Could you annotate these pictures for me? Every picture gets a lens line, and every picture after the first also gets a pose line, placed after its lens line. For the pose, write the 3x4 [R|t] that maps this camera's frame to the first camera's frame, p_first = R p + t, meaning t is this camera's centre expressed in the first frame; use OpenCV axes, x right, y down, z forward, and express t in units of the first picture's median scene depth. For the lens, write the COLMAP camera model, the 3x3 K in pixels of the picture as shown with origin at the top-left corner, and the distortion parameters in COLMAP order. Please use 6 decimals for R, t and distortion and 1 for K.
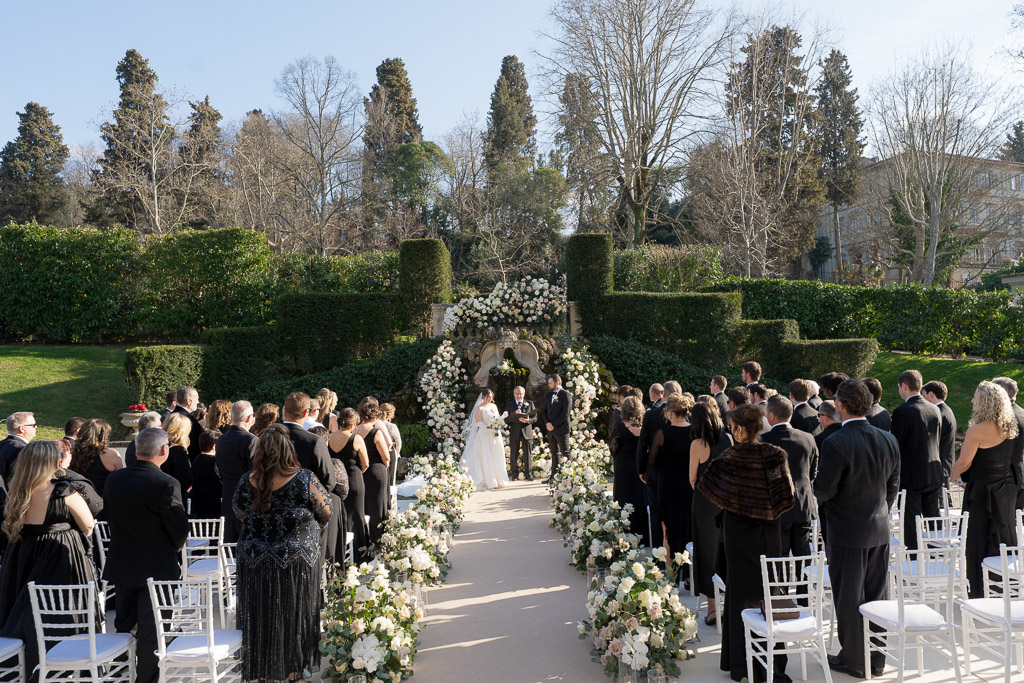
lens RADIAL K [[684.2, 0, 528.2], [0, 684.2, 345.3], [0, 0, 1]] dist [-0.000850, 0.000040]
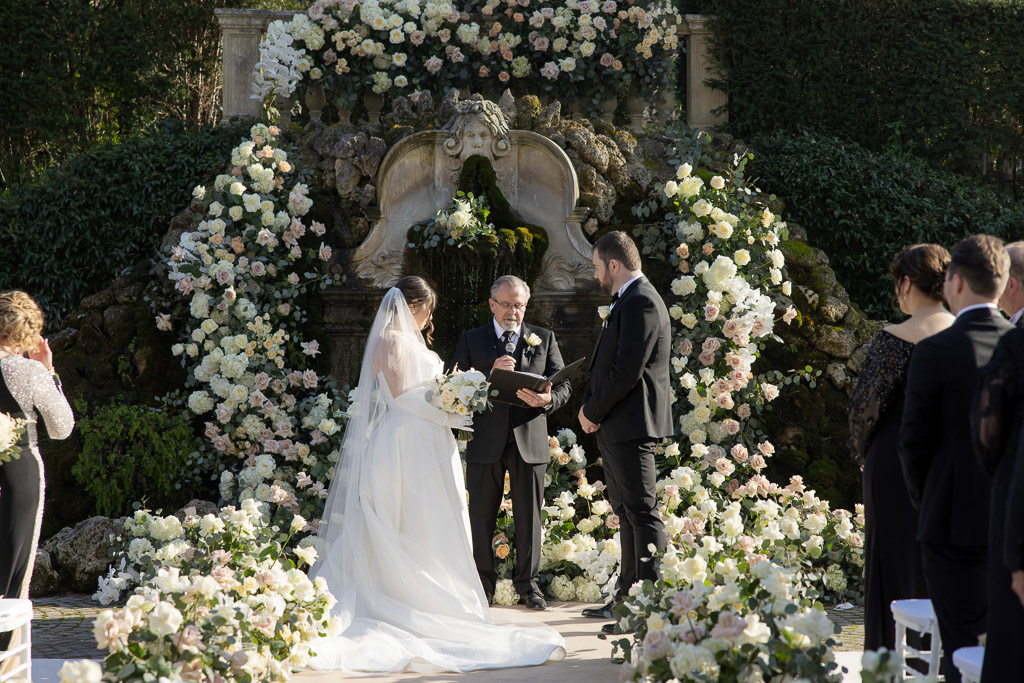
lens RADIAL K [[1948.2, 0, 496.6], [0, 1948.2, 342.2], [0, 0, 1]] dist [0.025370, 0.070876]
pose [[0.999393, 0.030457, -0.016899, -0.003815], [-0.029694, 0.998604, 0.043686, 0.045356], [0.018206, -0.043157, 0.998902, 0.171235]]
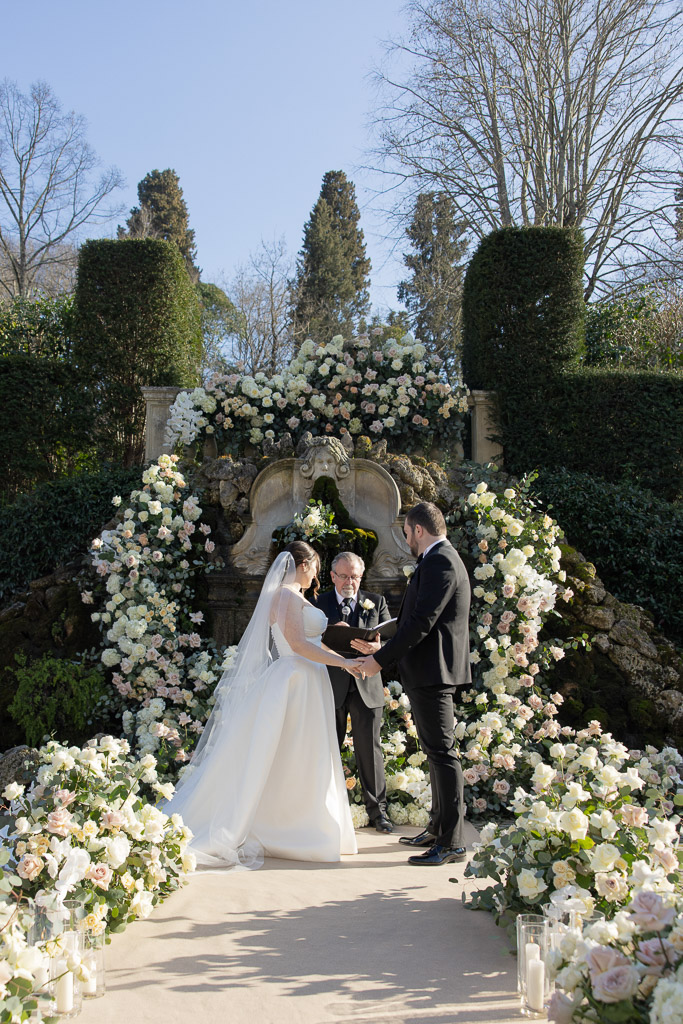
lens RADIAL K [[944.5, 0, 271.3], [0, 944.5, 589.0], [0, 0, 1]] dist [0.009939, 0.004784]
pose [[0.996396, 0.034520, -0.077478, -0.014781], [-0.036322, 0.999099, -0.021970, 0.078759], [0.076650, 0.024705, 0.996752, 0.460118]]
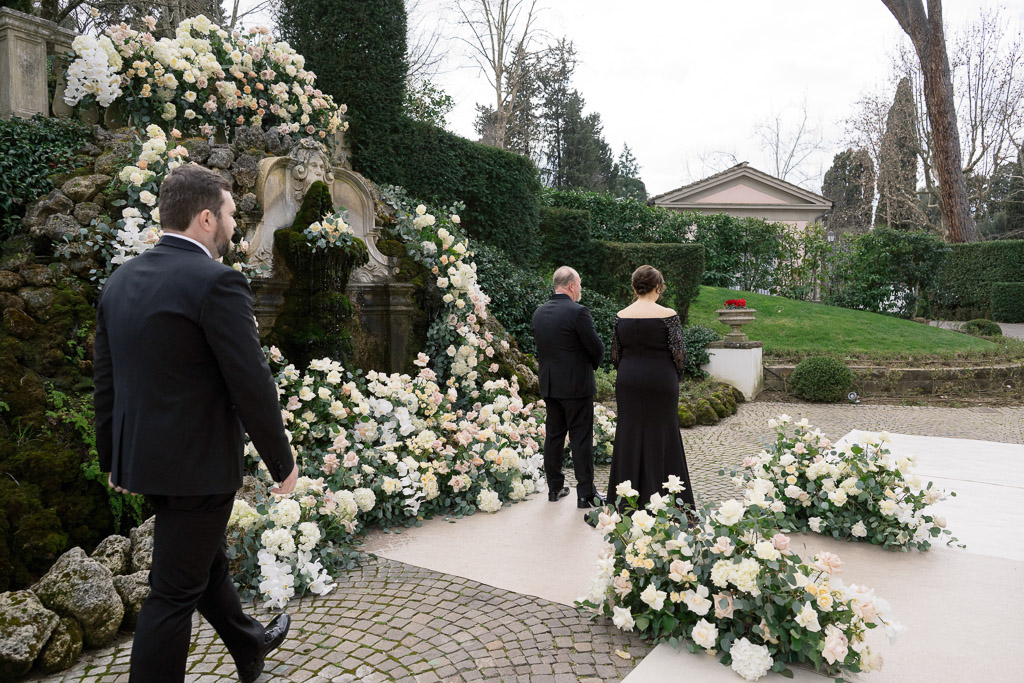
lens RADIAL K [[719.9, 0, 512.0], [0, 719.9, 341.5], [0, 0, 1]] dist [0.042314, -0.034379]
pose [[0.585547, -0.013609, 0.810524, -0.296731], [-0.044873, 0.997782, 0.049170, 0.068653], [-0.809395, -0.065162, 0.583638, 0.653912]]
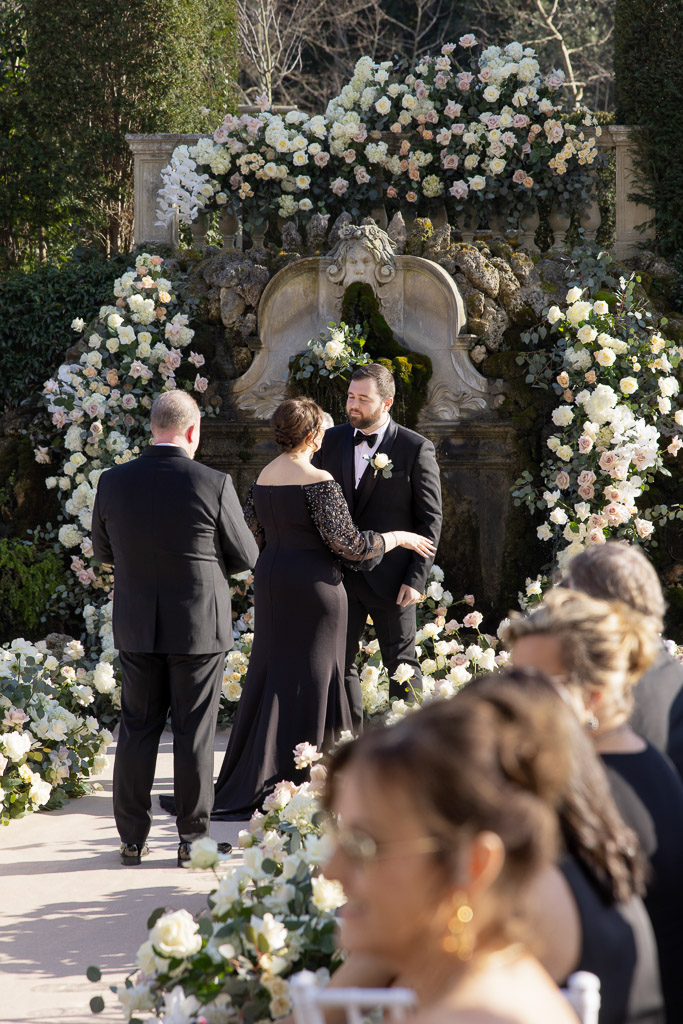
lens RADIAL K [[2093.2, 0, 337.0], [0, 2093.2, 489.7], [0, 0, 1]] dist [0.027809, -0.034732]
pose [[0.980850, 0.032061, -0.192107, 0.129112], [-0.019088, 0.997434, 0.069006, 0.028791], [0.193826, -0.064018, 0.978945, 0.147249]]
